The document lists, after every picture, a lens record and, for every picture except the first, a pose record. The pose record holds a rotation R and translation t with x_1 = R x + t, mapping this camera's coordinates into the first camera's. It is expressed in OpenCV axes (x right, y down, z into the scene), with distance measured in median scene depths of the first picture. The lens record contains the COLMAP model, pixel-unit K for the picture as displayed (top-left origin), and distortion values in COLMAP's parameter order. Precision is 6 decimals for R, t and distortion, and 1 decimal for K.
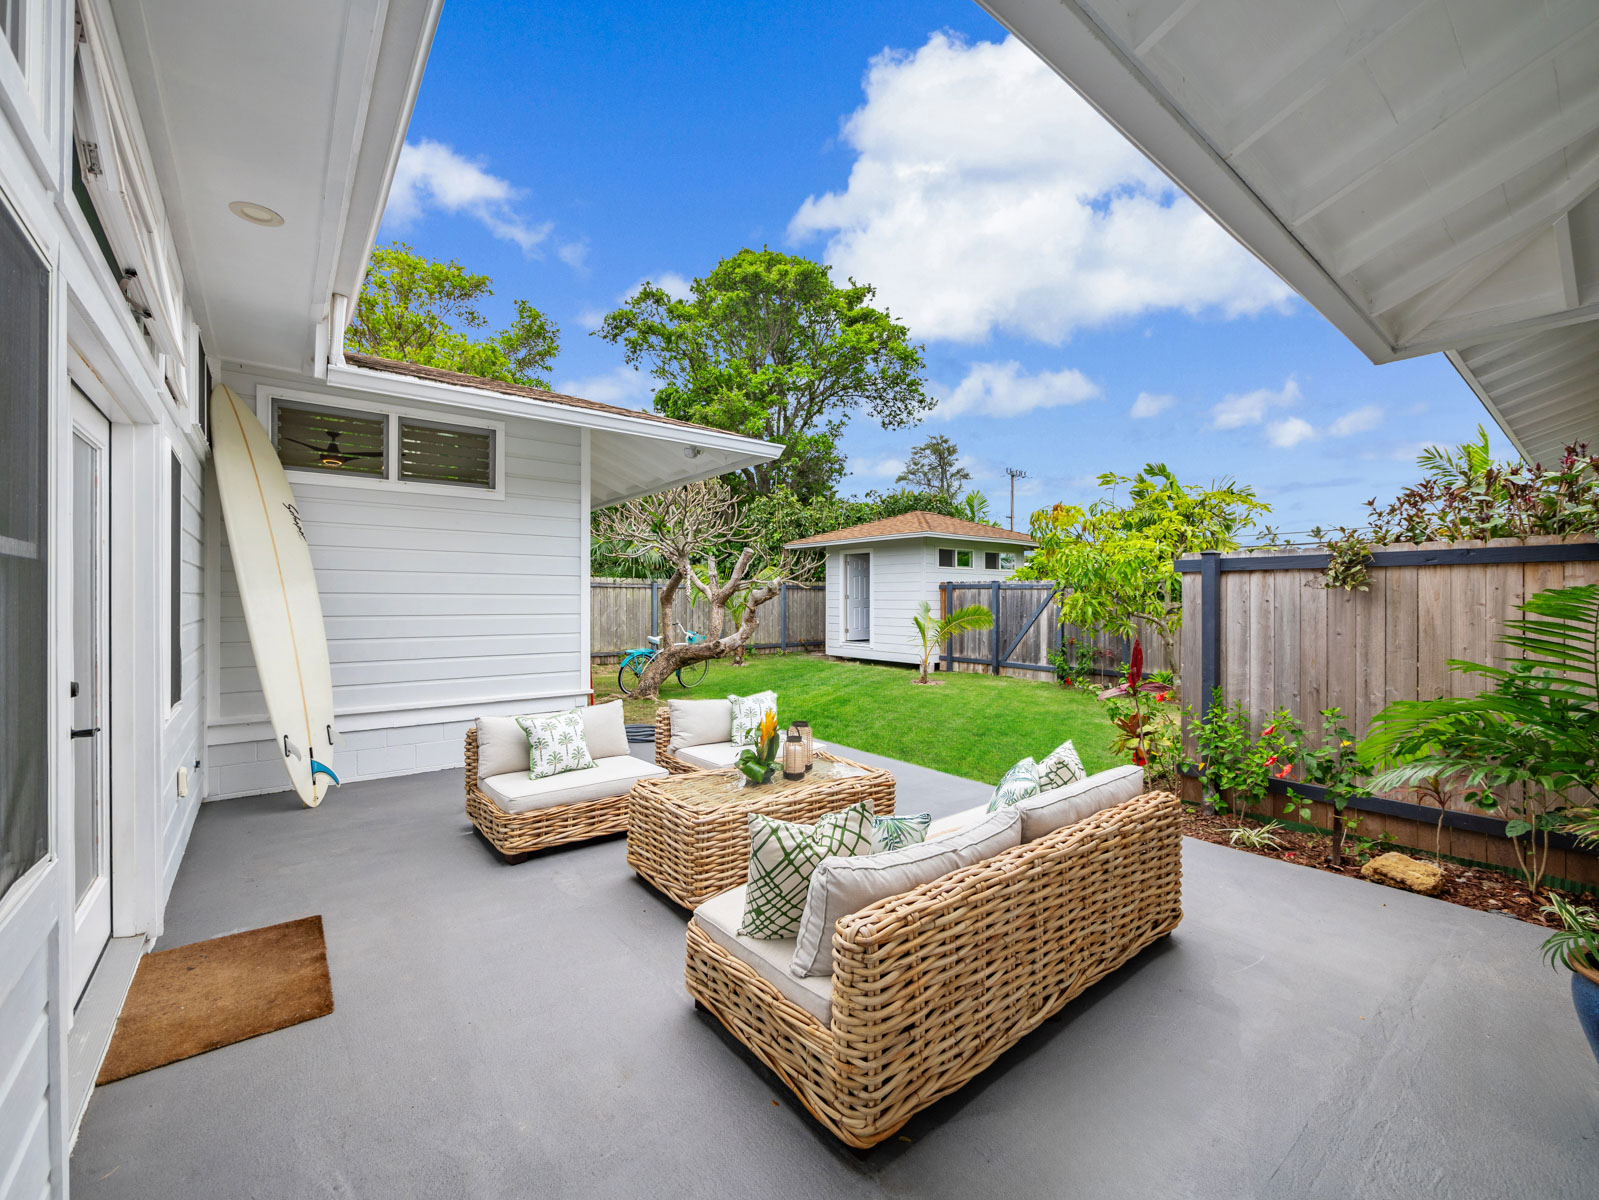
lens RADIAL K [[664.5, 0, 799.5], [0, 664.5, 600.0], [0, 0, 1]] dist [-0.002944, -0.000331]
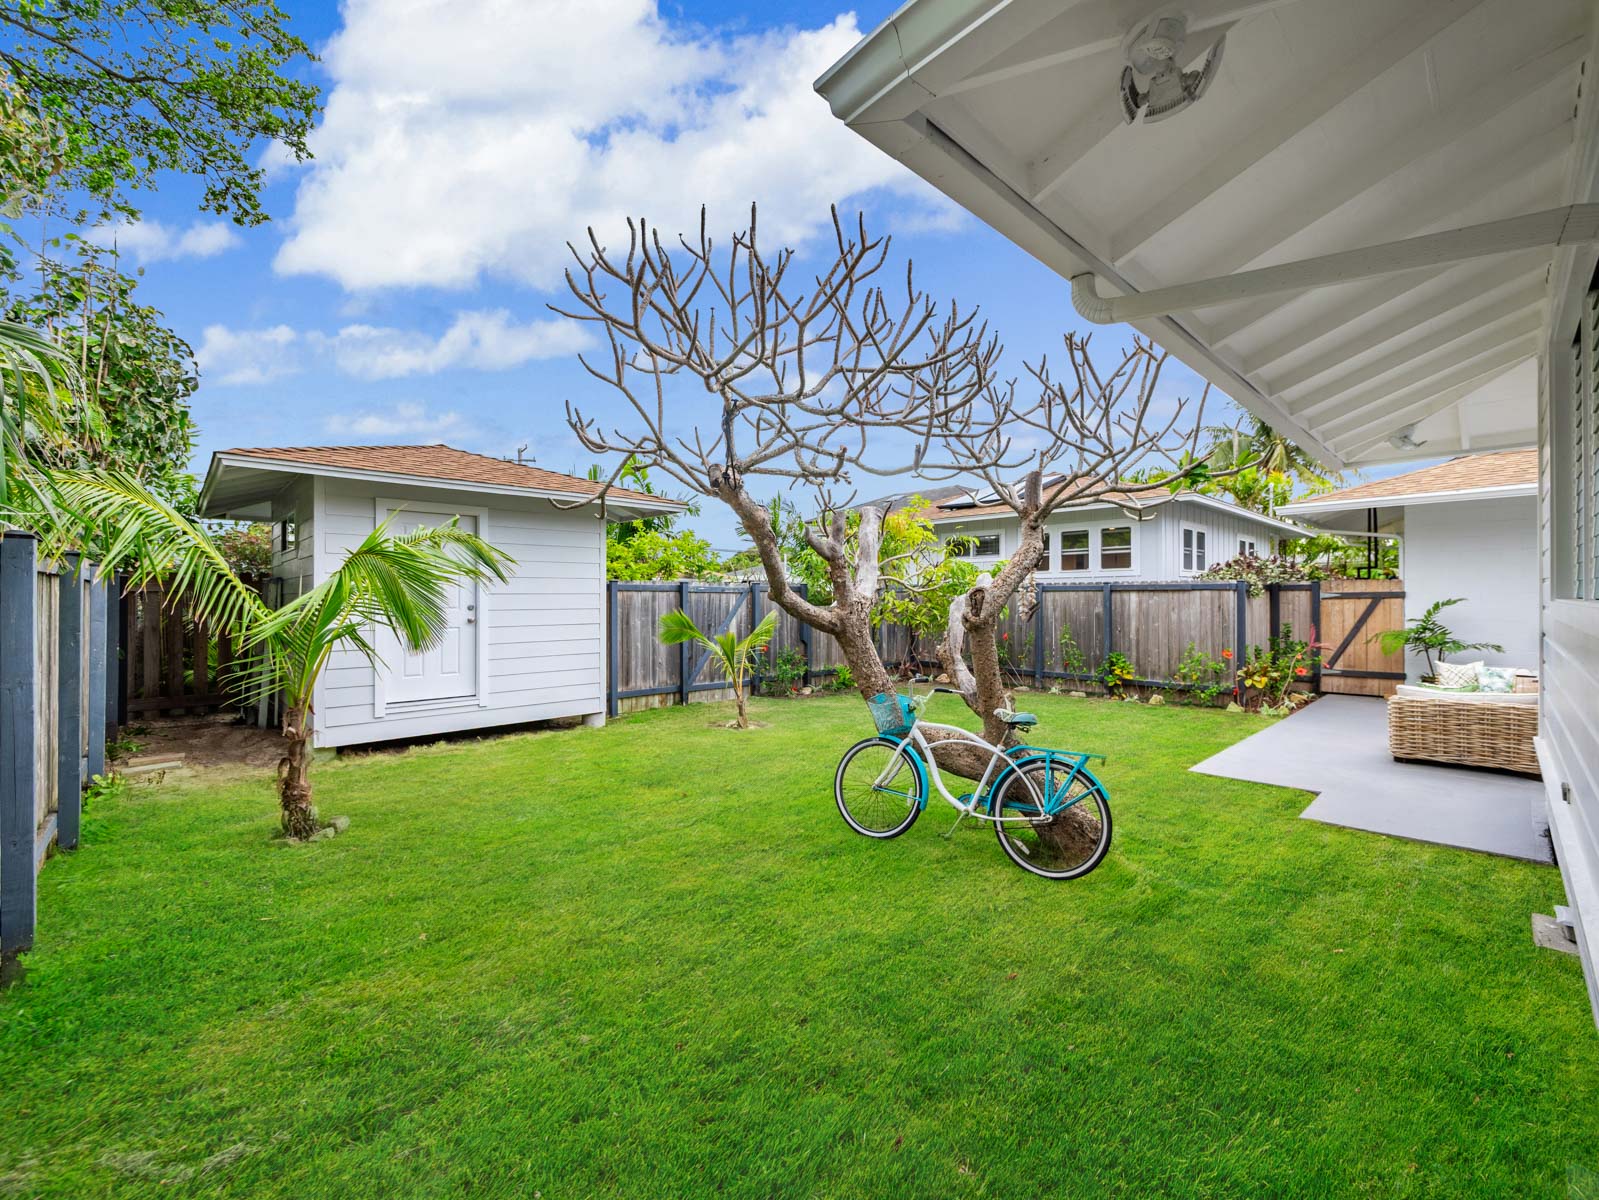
lens RADIAL K [[664.5, 0, 799.5], [0, 664.5, 600.0], [0, 0, 1]] dist [-0.002944, -0.000331]
pose [[-0.088446, -0.006774, 0.996058, -0.452406], [0.002040, 0.999974, 0.006982, -0.012226], [-0.996079, 0.002649, -0.088430, 0.876955]]
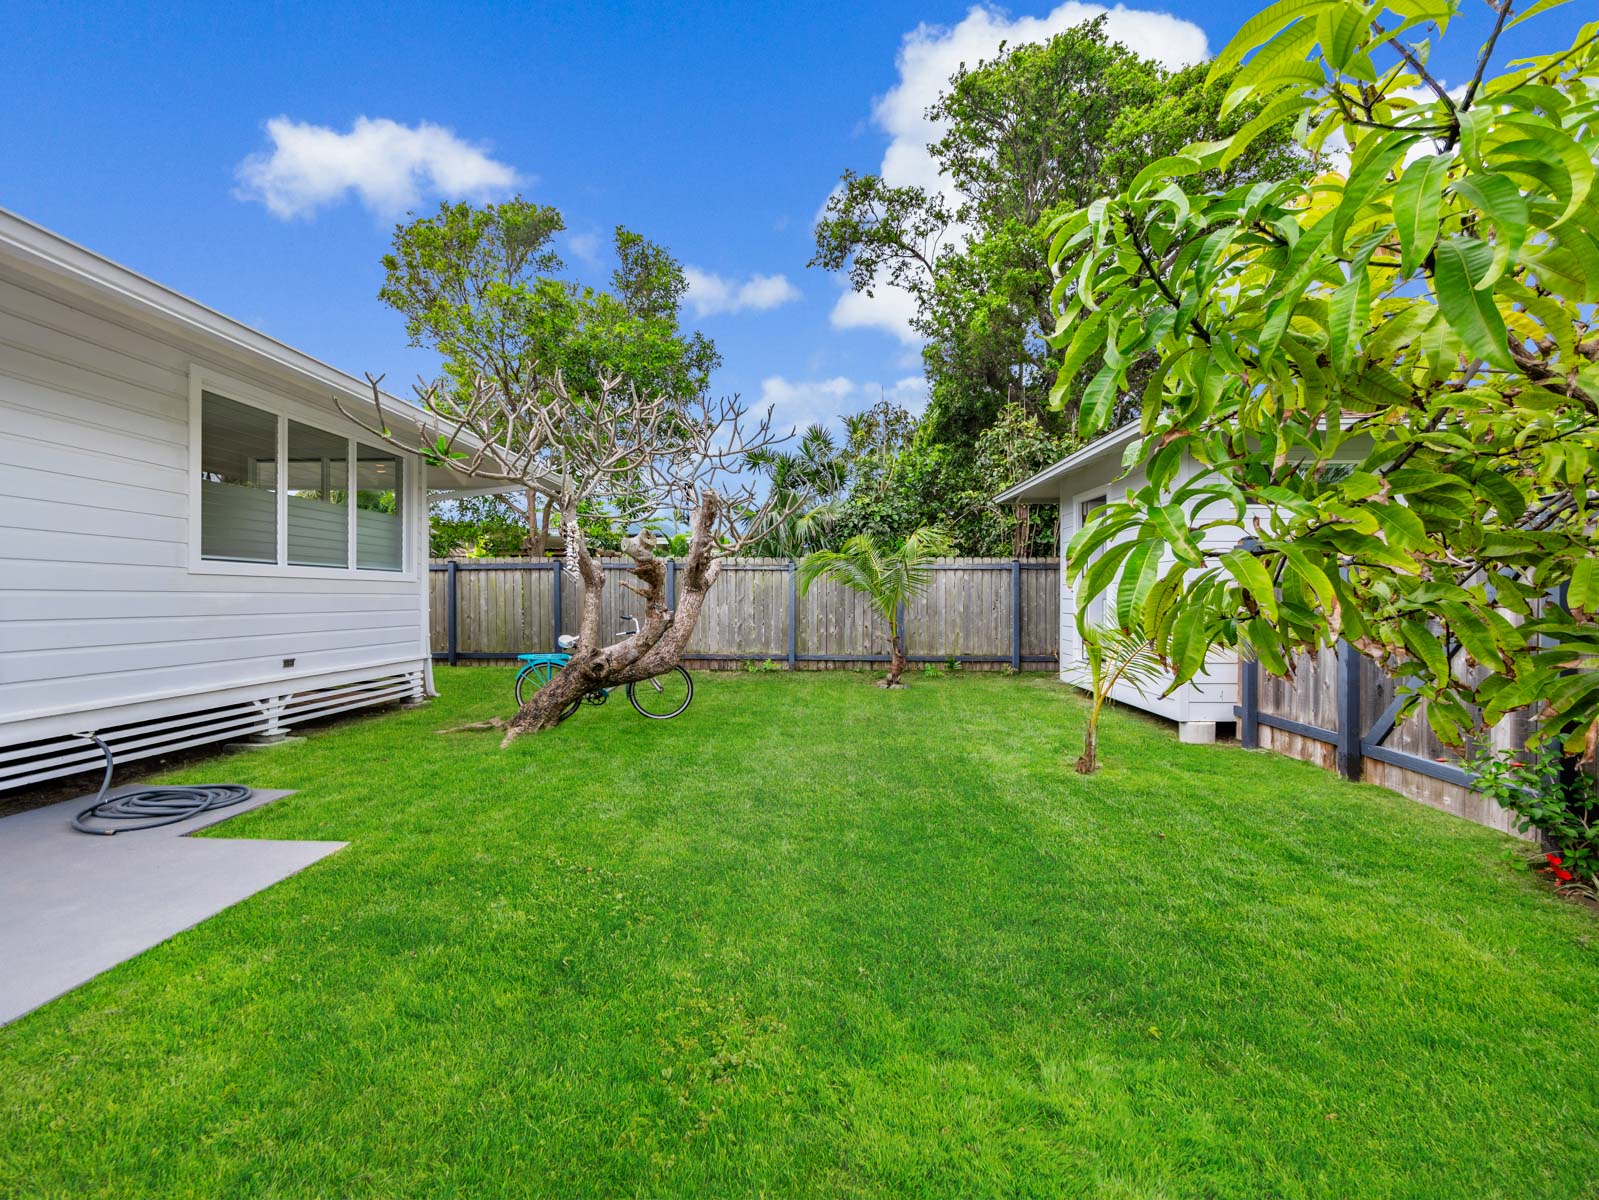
lens RADIAL K [[664.5, 0, 799.5], [0, 664.5, 600.0], [0, 0, 1]] dist [-0.002944, -0.000331]
pose [[0.763522, 0.005670, -0.645757, 0.280956], [-0.003197, 0.999982, 0.005000, 0.011758], [0.645774, -0.001753, 0.763527, 0.486987]]
